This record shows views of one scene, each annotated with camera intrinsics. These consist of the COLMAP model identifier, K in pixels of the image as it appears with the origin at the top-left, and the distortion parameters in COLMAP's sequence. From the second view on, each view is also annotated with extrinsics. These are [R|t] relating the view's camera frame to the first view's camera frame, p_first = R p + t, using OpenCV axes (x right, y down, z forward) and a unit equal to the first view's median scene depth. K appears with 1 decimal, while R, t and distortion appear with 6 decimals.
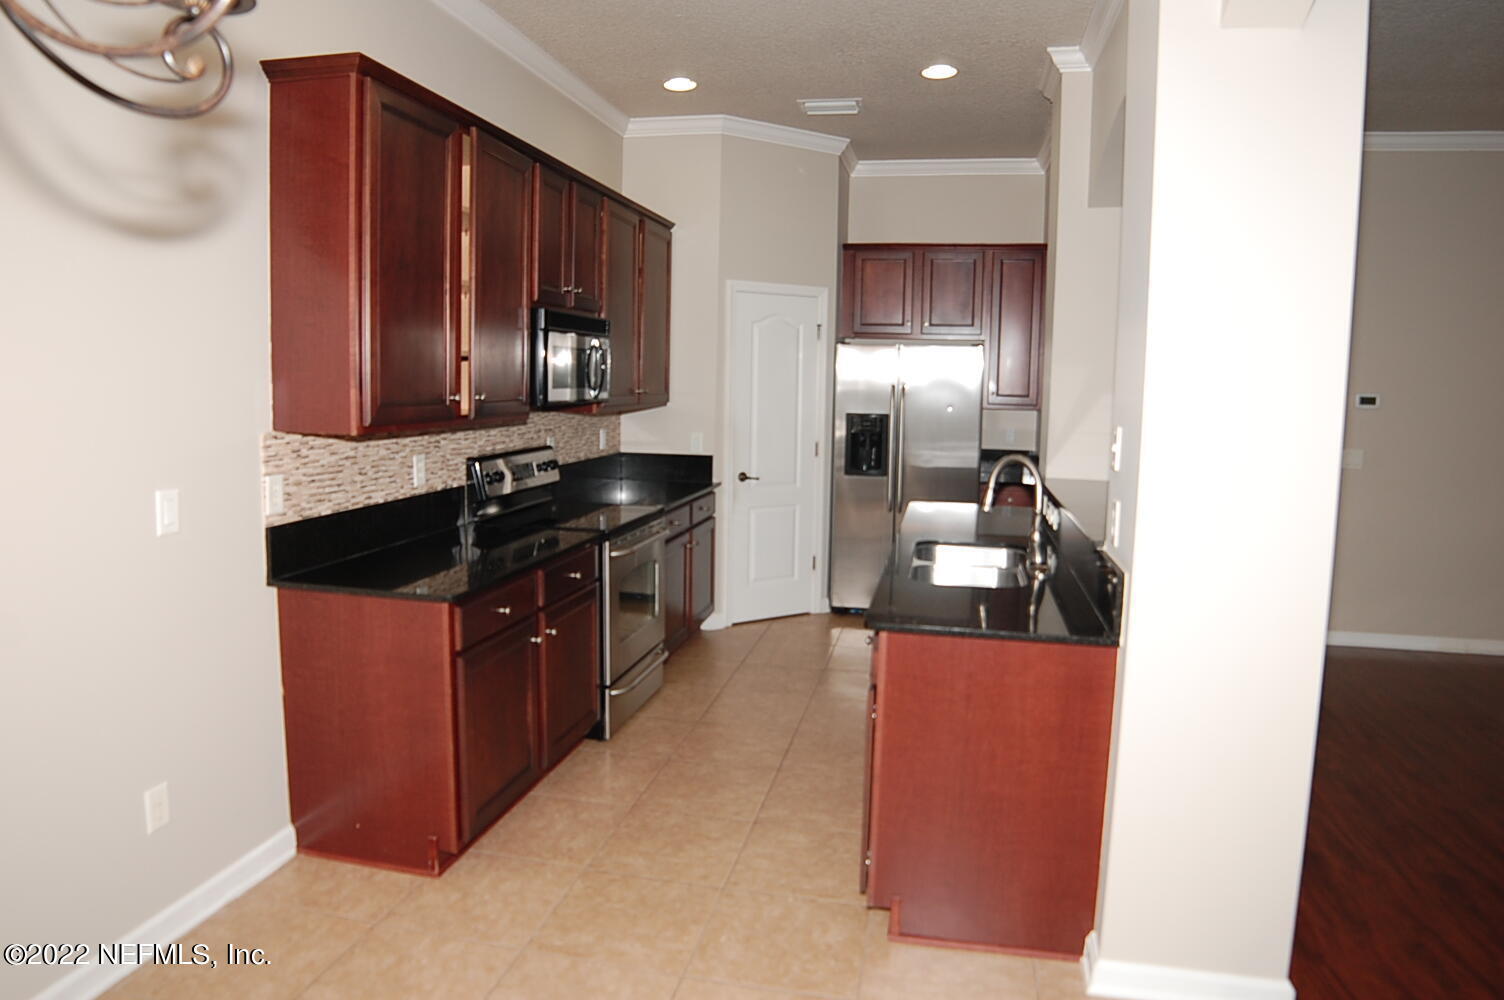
lens RADIAL K [[924.6, 0, 750.1], [0, 924.6, 469.4], [0, 0, 1]] dist [-0.120731, 0.052811]
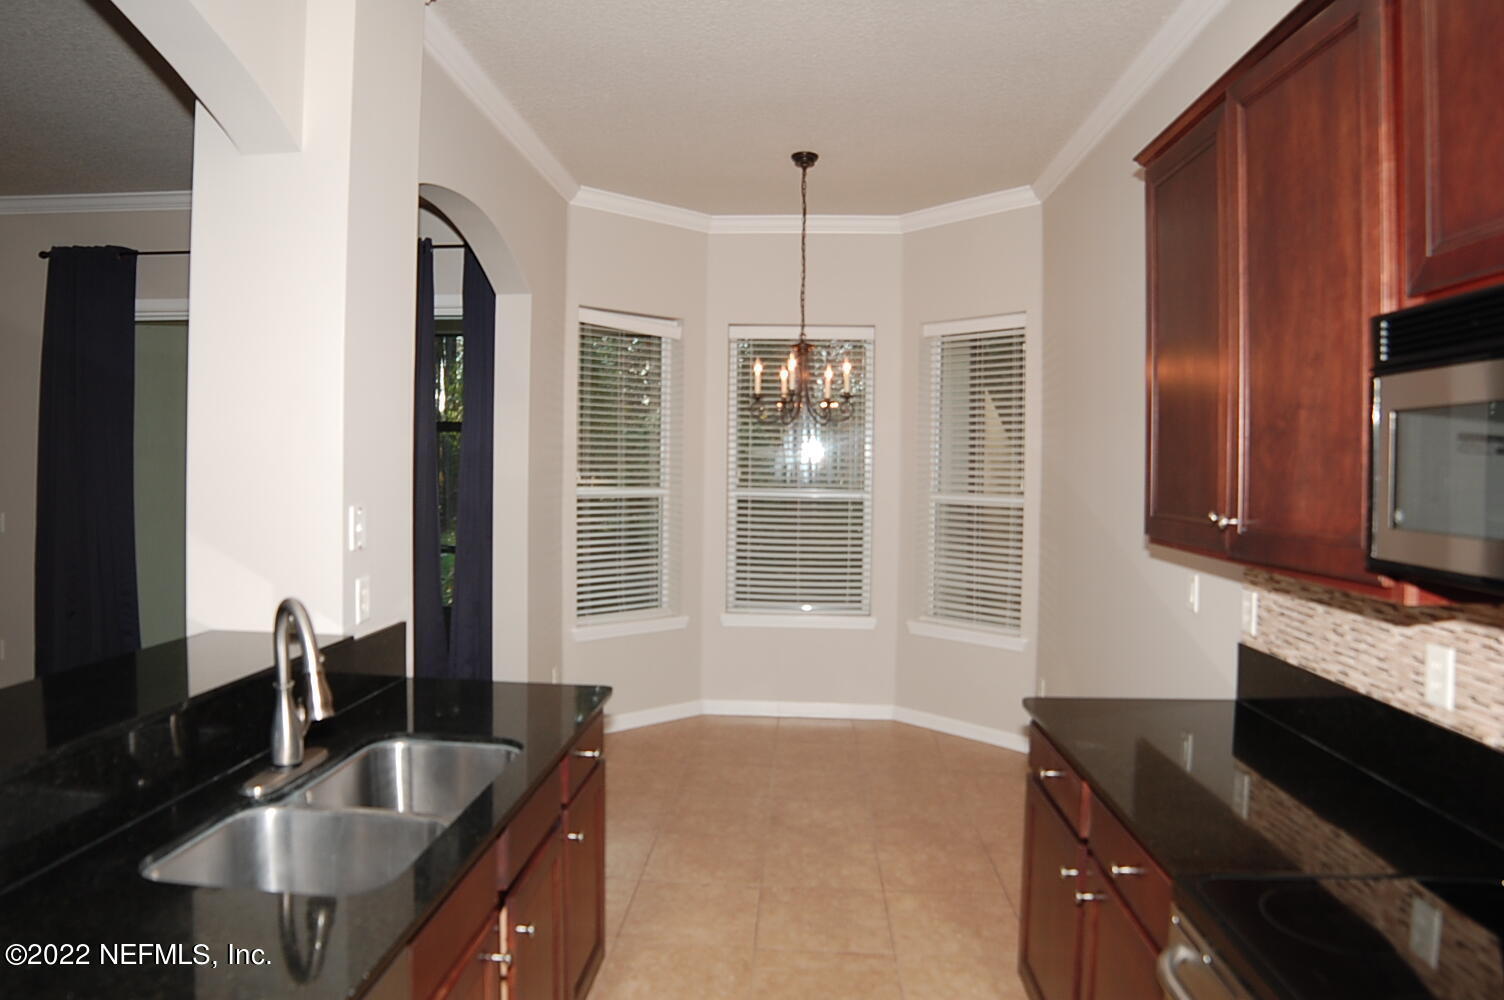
lens RADIAL K [[924.6, 0, 750.1], [0, 924.6, 469.4], [0, 0, 1]] dist [-0.120731, 0.052811]
pose [[-0.986310, -0.027395, -0.162609, 0.123653], [-0.044554, 0.993701, 0.102831, -0.180690], [0.158768, 0.108668, -0.981318, 1.721575]]
